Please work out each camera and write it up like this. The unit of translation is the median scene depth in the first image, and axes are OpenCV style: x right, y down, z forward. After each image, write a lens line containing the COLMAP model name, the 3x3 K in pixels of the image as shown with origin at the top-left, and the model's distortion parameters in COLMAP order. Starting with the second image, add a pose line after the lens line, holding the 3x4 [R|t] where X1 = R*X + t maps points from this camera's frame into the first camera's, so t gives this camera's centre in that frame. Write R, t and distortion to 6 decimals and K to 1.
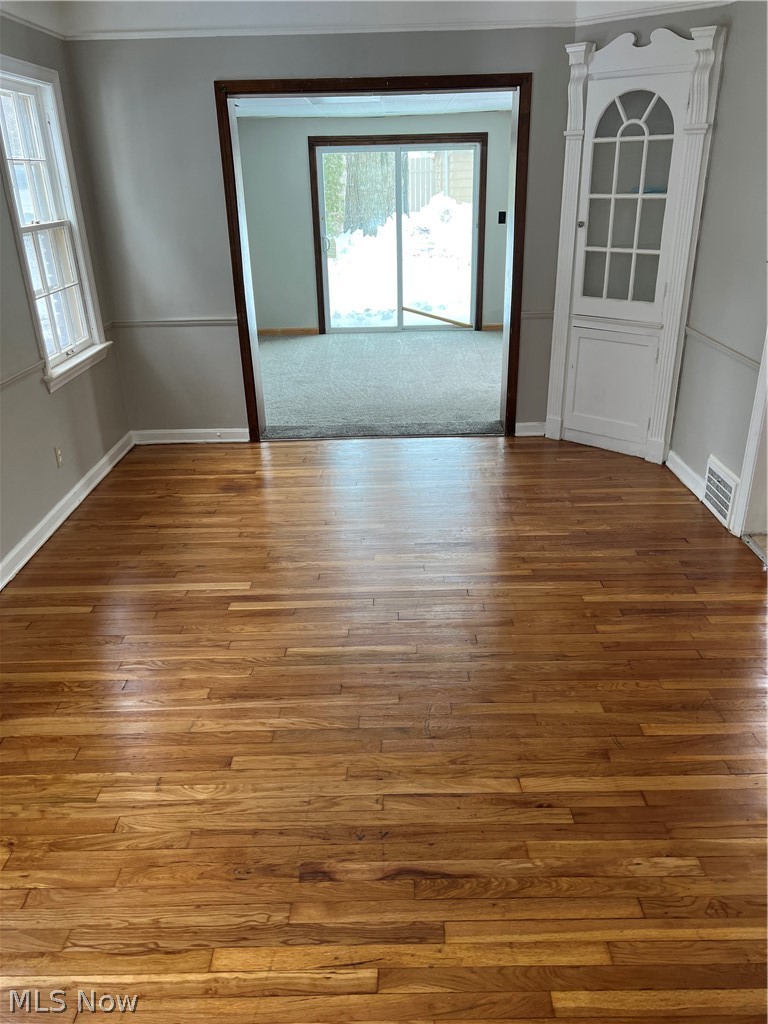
lens RADIAL K [[767.4, 0, 378.4], [0, 767.4, 516.5], [0, 0, 1]] dist [0.060994, -0.124919]
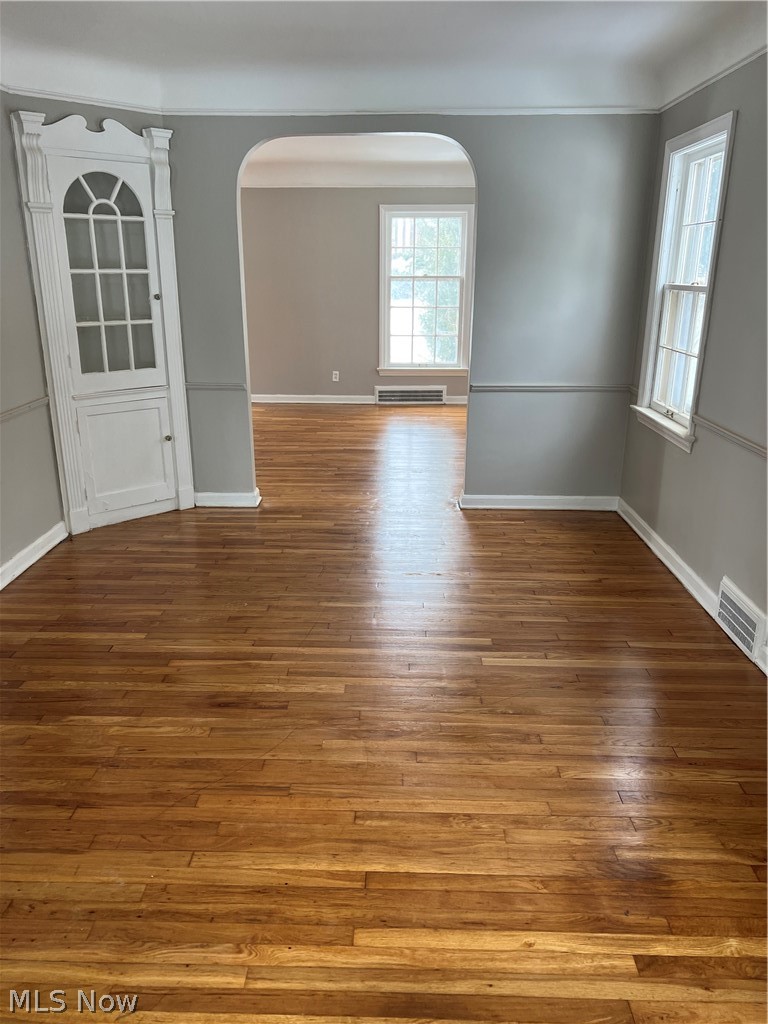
lens RADIAL K [[767.4, 0, 378.4], [0, 767.4, 516.5], [0, 0, 1]] dist [0.060994, -0.124919]
pose [[-0.999734, 0.010856, 0.020357, -0.070095], [0.021634, 0.747661, 0.663728, -0.721817], [-0.008015, 0.663992, -0.747697, 1.741043]]
